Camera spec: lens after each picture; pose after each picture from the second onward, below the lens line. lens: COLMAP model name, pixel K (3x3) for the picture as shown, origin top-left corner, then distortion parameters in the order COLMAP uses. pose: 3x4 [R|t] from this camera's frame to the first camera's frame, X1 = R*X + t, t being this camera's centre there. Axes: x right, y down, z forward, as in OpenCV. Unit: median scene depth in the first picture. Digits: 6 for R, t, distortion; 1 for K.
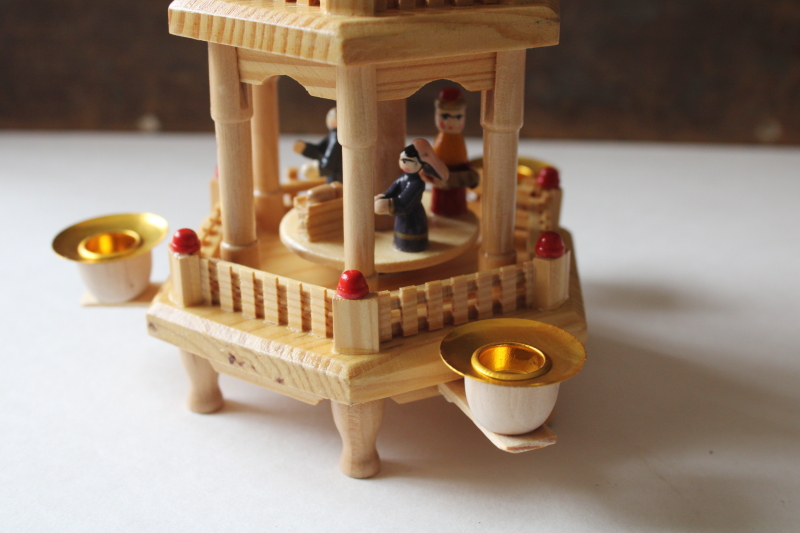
lens RADIAL K [[1178.1, 0, 400.0], [0, 1178.1, 266.5], [0, 0, 1]] dist [-0.012344, -0.053234]
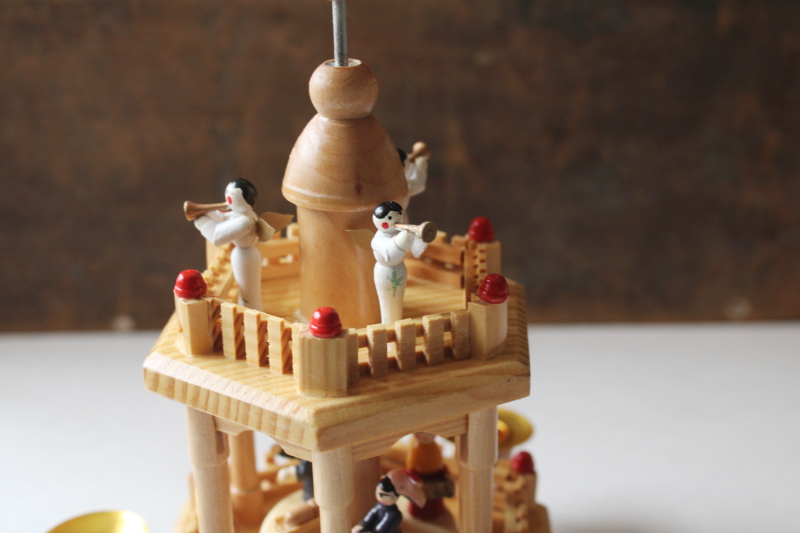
lens RADIAL K [[1178.1, 0, 400.0], [0, 1178.1, 266.5], [0, 0, 1]] dist [-0.012344, -0.053234]
pose [[0.999293, -0.031209, 0.020985, 0.005086], [0.031522, 0.999394, -0.014751, -0.286585], [-0.020512, 0.015402, 0.999671, -0.014859]]
